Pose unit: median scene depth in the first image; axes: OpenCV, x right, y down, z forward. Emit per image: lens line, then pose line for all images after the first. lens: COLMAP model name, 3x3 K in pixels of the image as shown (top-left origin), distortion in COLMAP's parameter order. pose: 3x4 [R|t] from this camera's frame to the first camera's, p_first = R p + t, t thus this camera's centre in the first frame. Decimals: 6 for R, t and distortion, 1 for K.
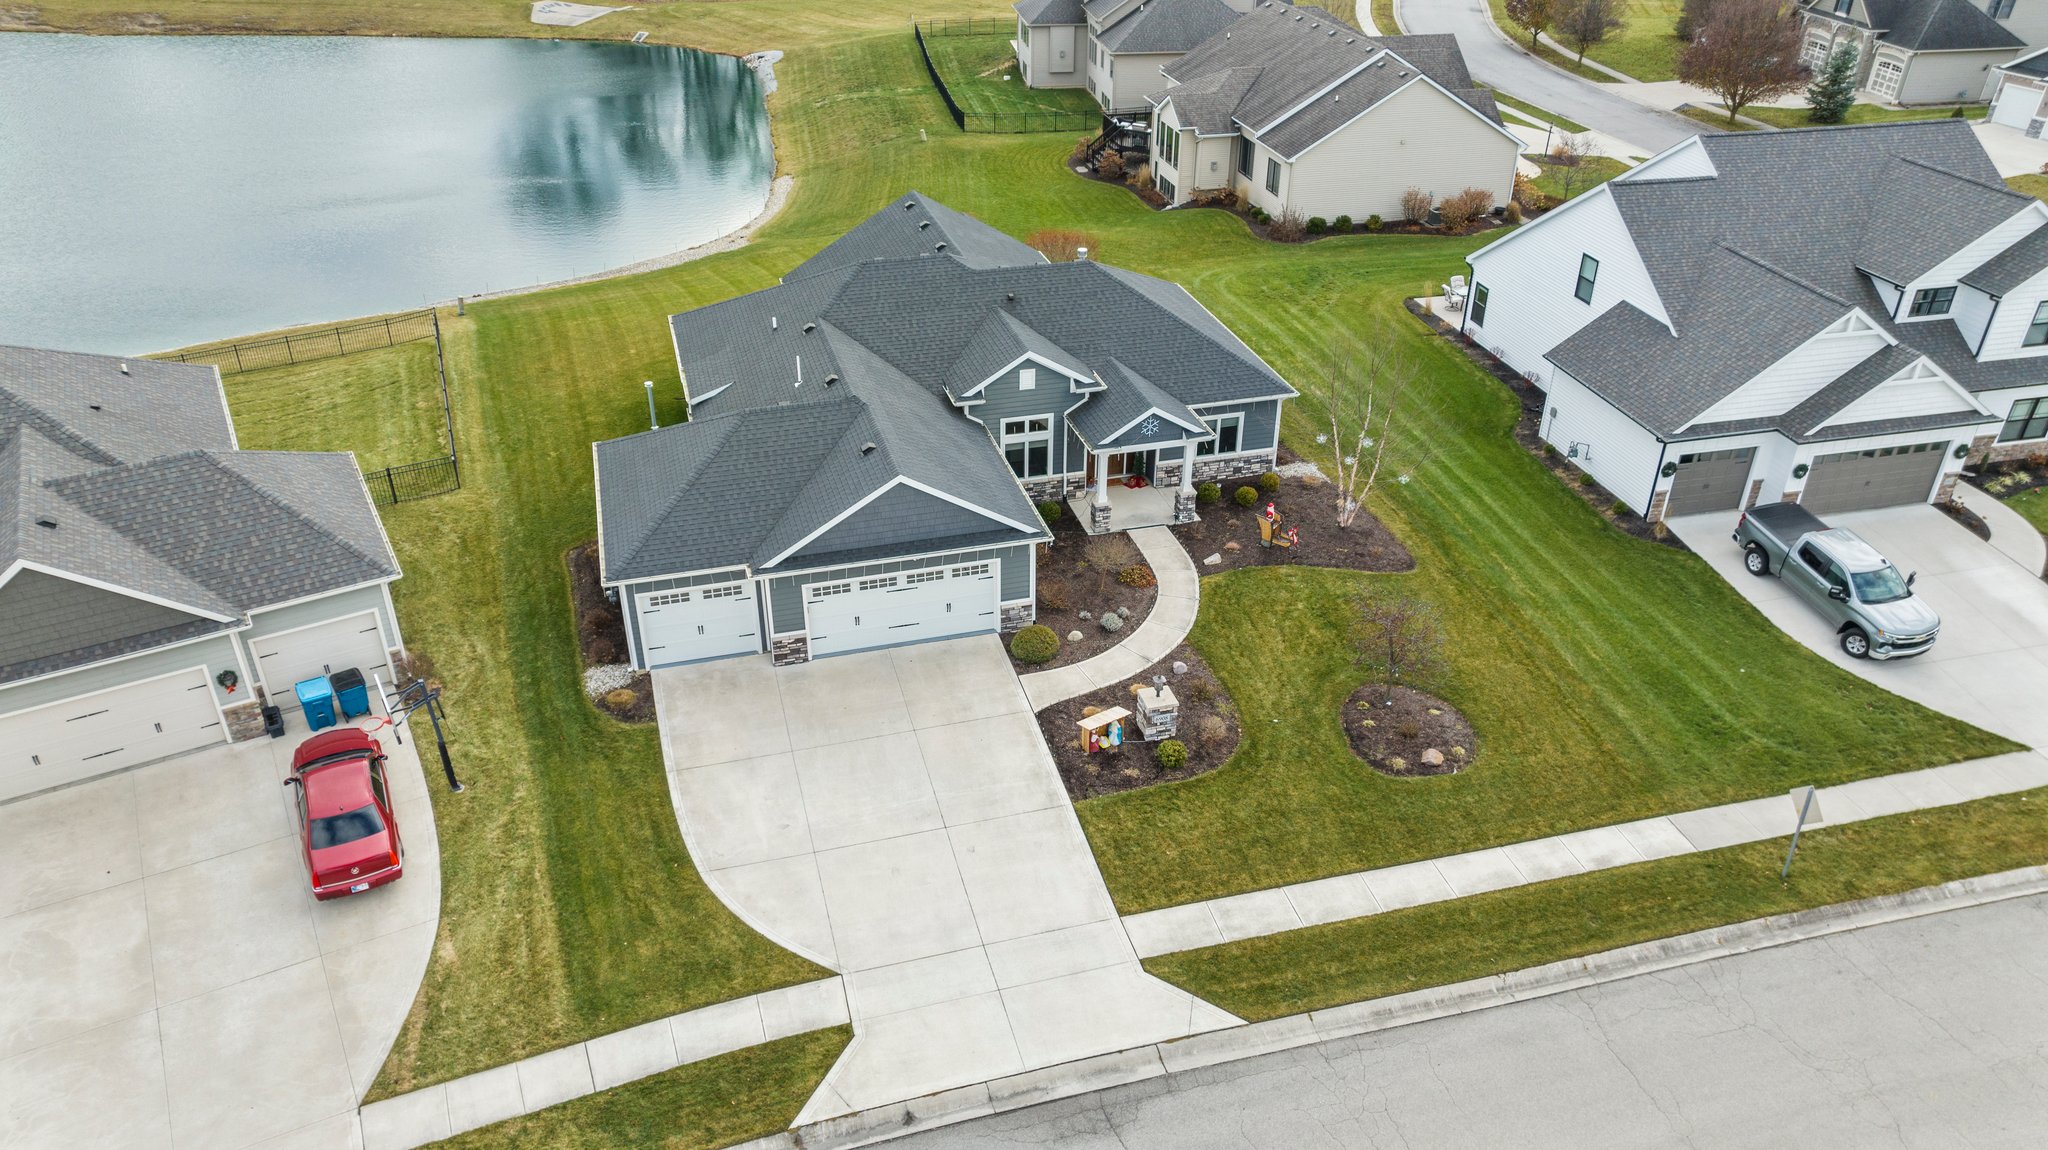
lens RADIAL K [[1445.4, 0, 1021.1], [0, 1445.4, 578.4], [0, 0, 1]] dist [-0.009718, -0.008994]
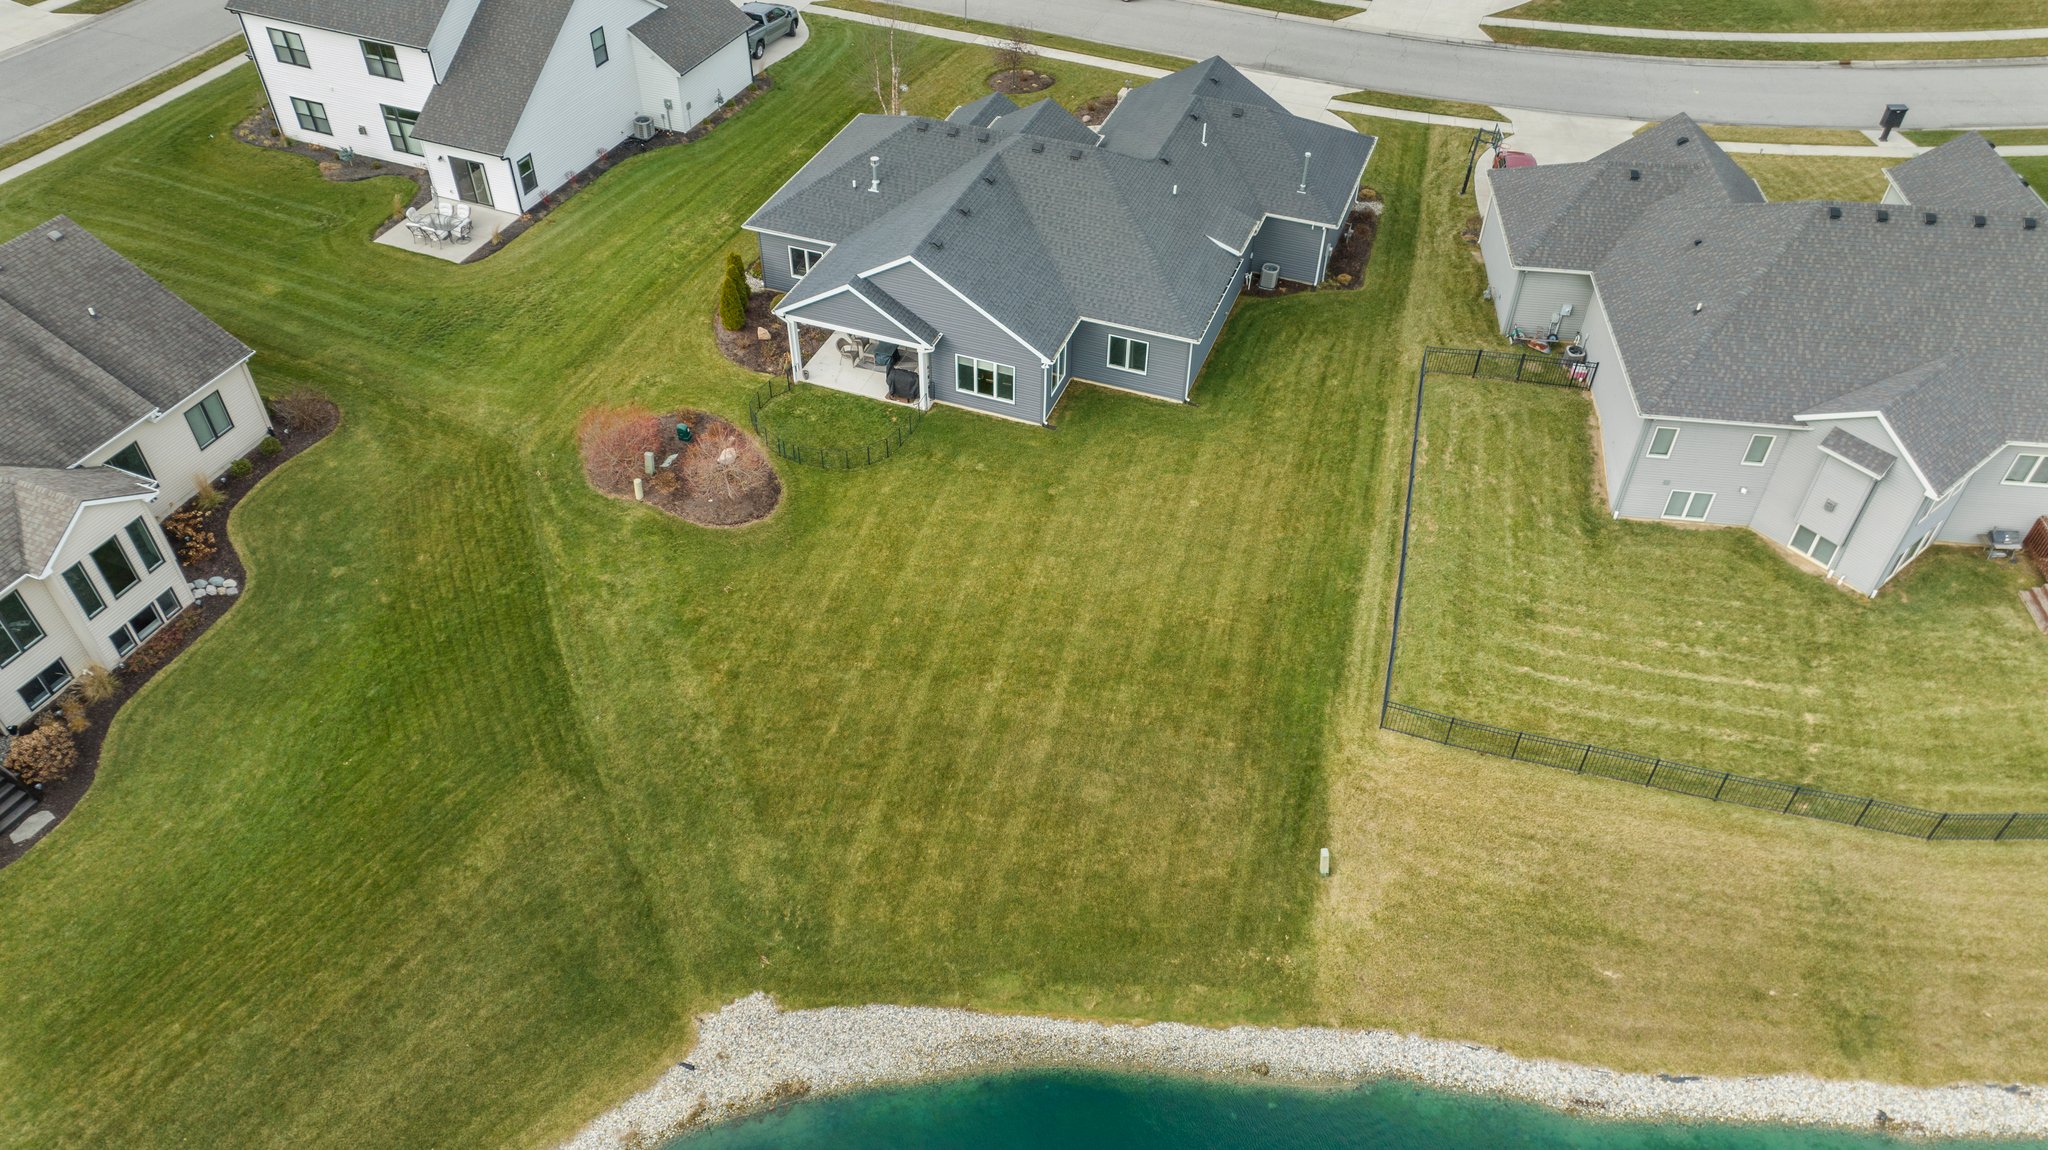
lens RADIAL K [[1451.1, 0, 1023.5], [0, 1451.1, 577.3], [0, 0, 1]] dist [-0.029485, 0.027180]
pose [[-0.802882, -0.414308, 0.428636, -0.905693], [0.293953, 0.350387, 0.889281, -1.475227], [-0.518625, 0.839987, -0.159532, 1.926894]]
